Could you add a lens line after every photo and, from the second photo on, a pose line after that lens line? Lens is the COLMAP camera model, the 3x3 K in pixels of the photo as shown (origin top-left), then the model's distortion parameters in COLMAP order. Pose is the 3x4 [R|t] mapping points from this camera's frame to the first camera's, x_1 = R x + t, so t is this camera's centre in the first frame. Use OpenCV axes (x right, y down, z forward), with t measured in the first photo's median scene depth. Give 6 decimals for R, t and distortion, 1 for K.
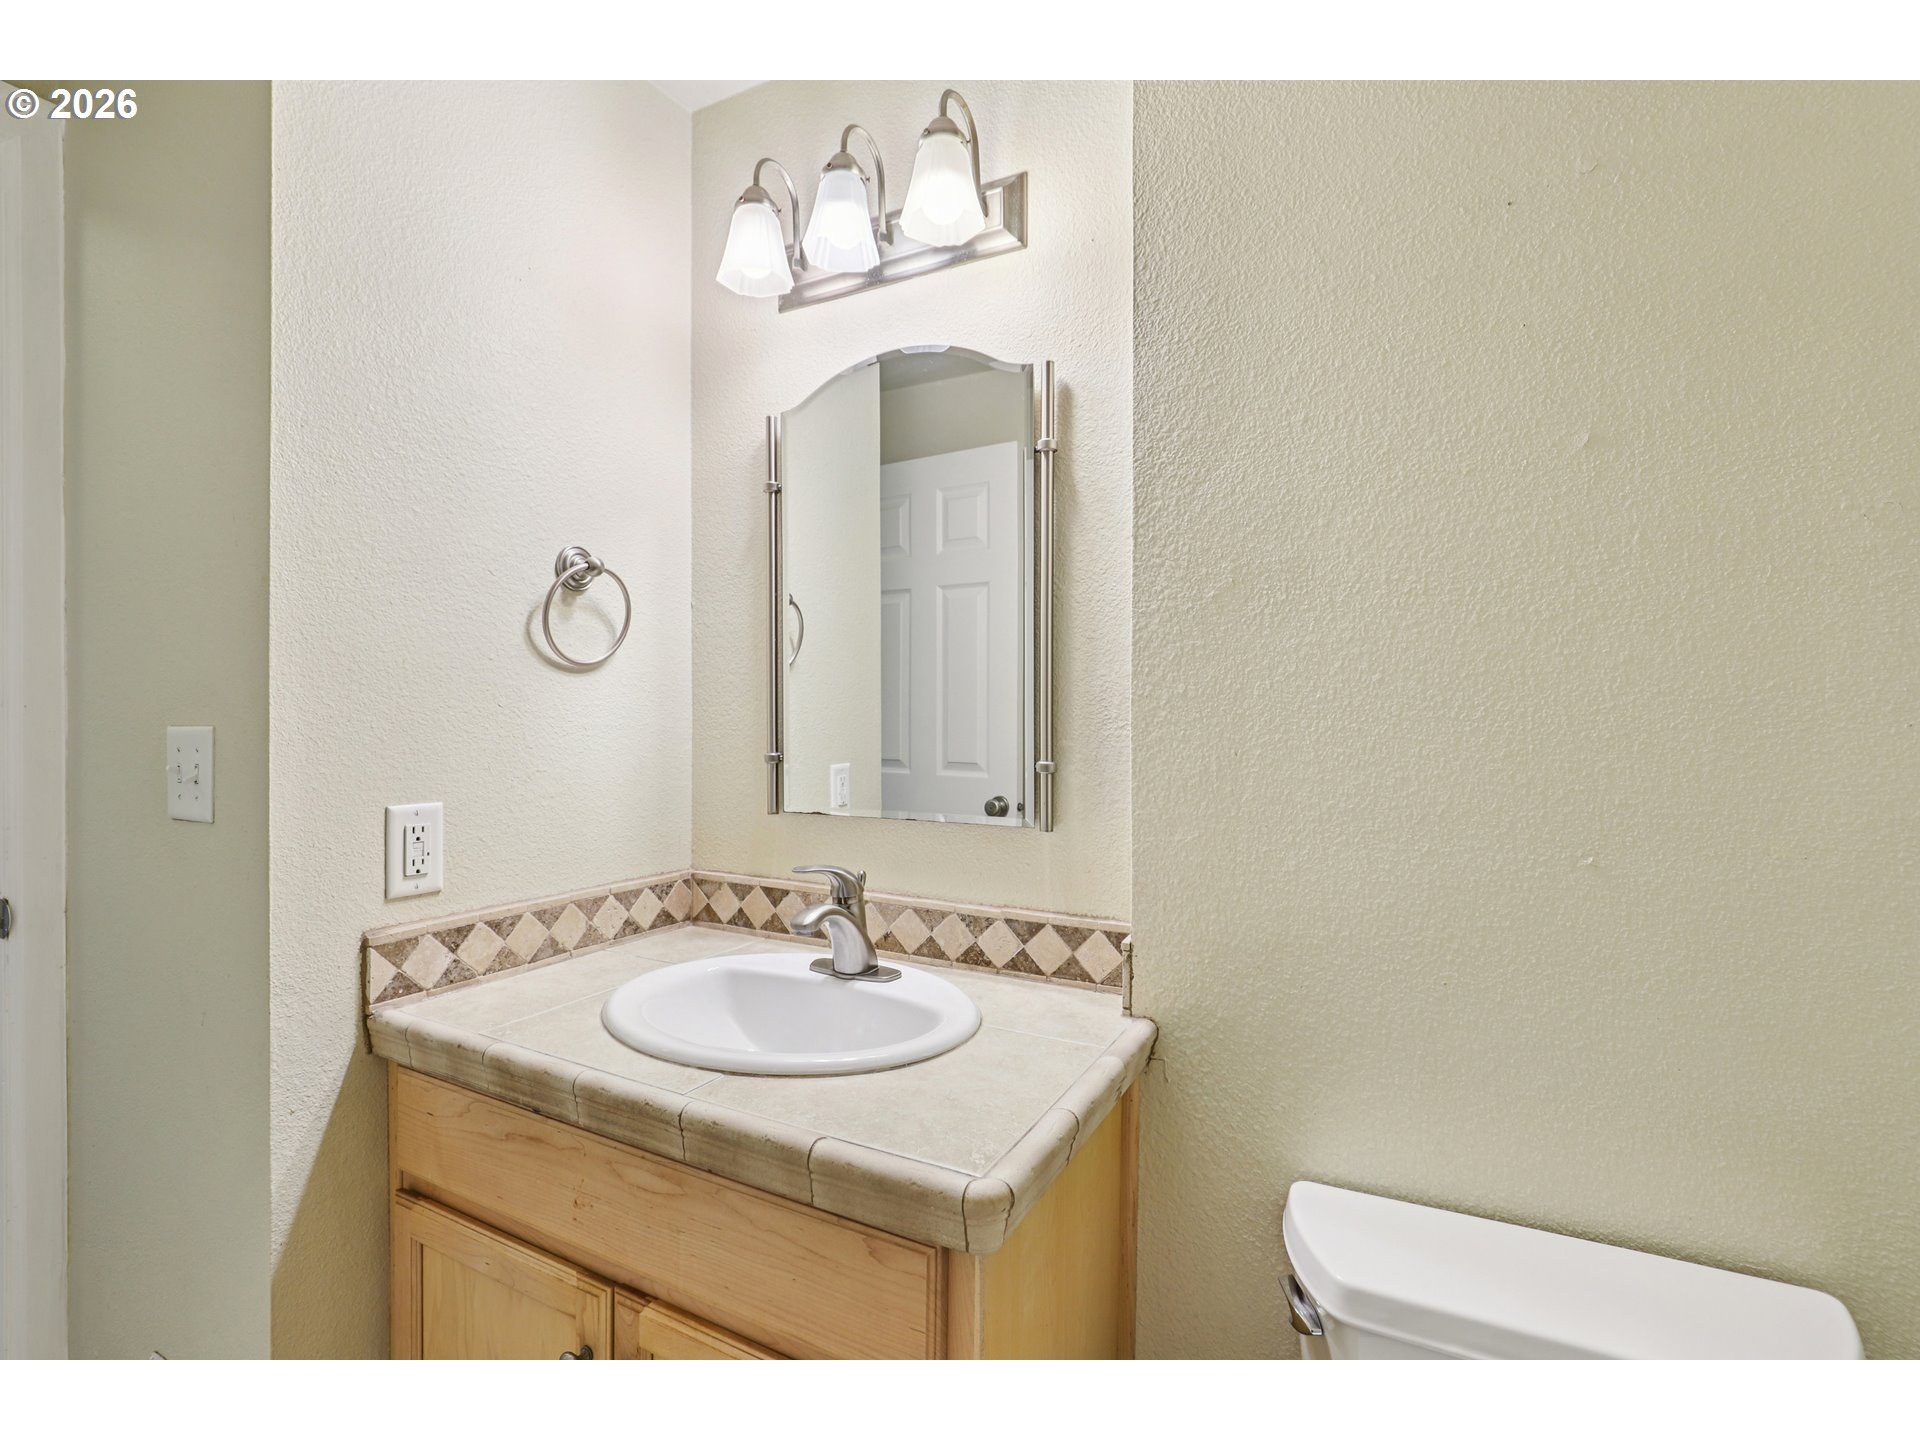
lens RADIAL K [[905.2, 0, 957.2], [0, 905.2, 713.2], [0, 0, 1]] dist [-0.019429, 0.005957]
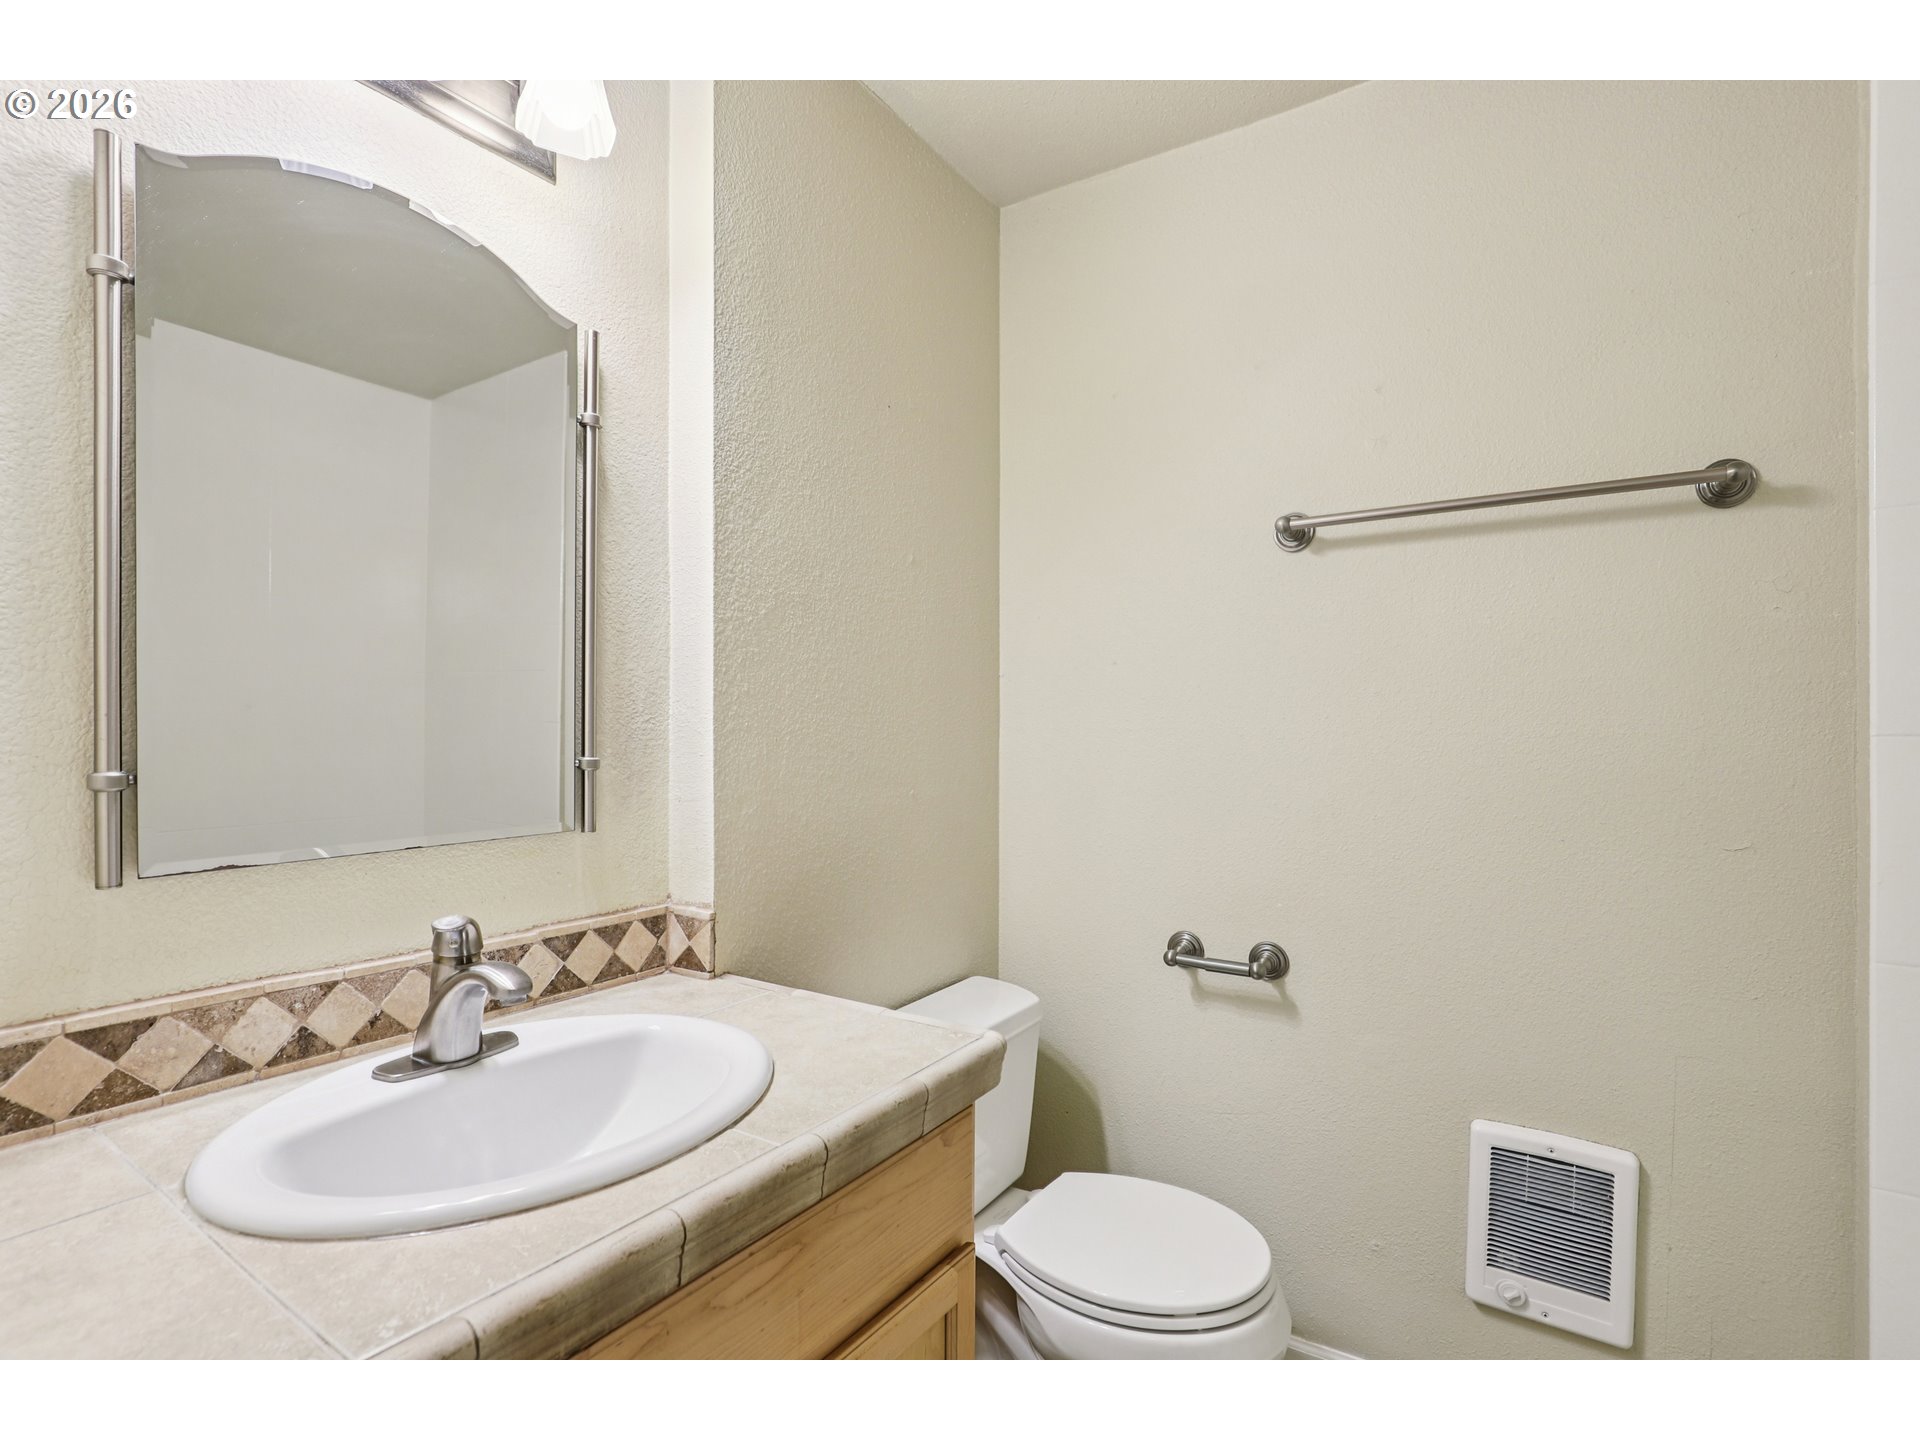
lens RADIAL K [[927.8, 0, 952.8], [0, 927.8, 727.0], [0, 0, 1]] dist [-0.010310, 0.000597]
pose [[0.085527, -0.007454, 0.996308, -0.926346], [-0.004234, 0.999960, 0.007845, 0.014178], [-0.996327, -0.004889, 0.085492, 0.607117]]
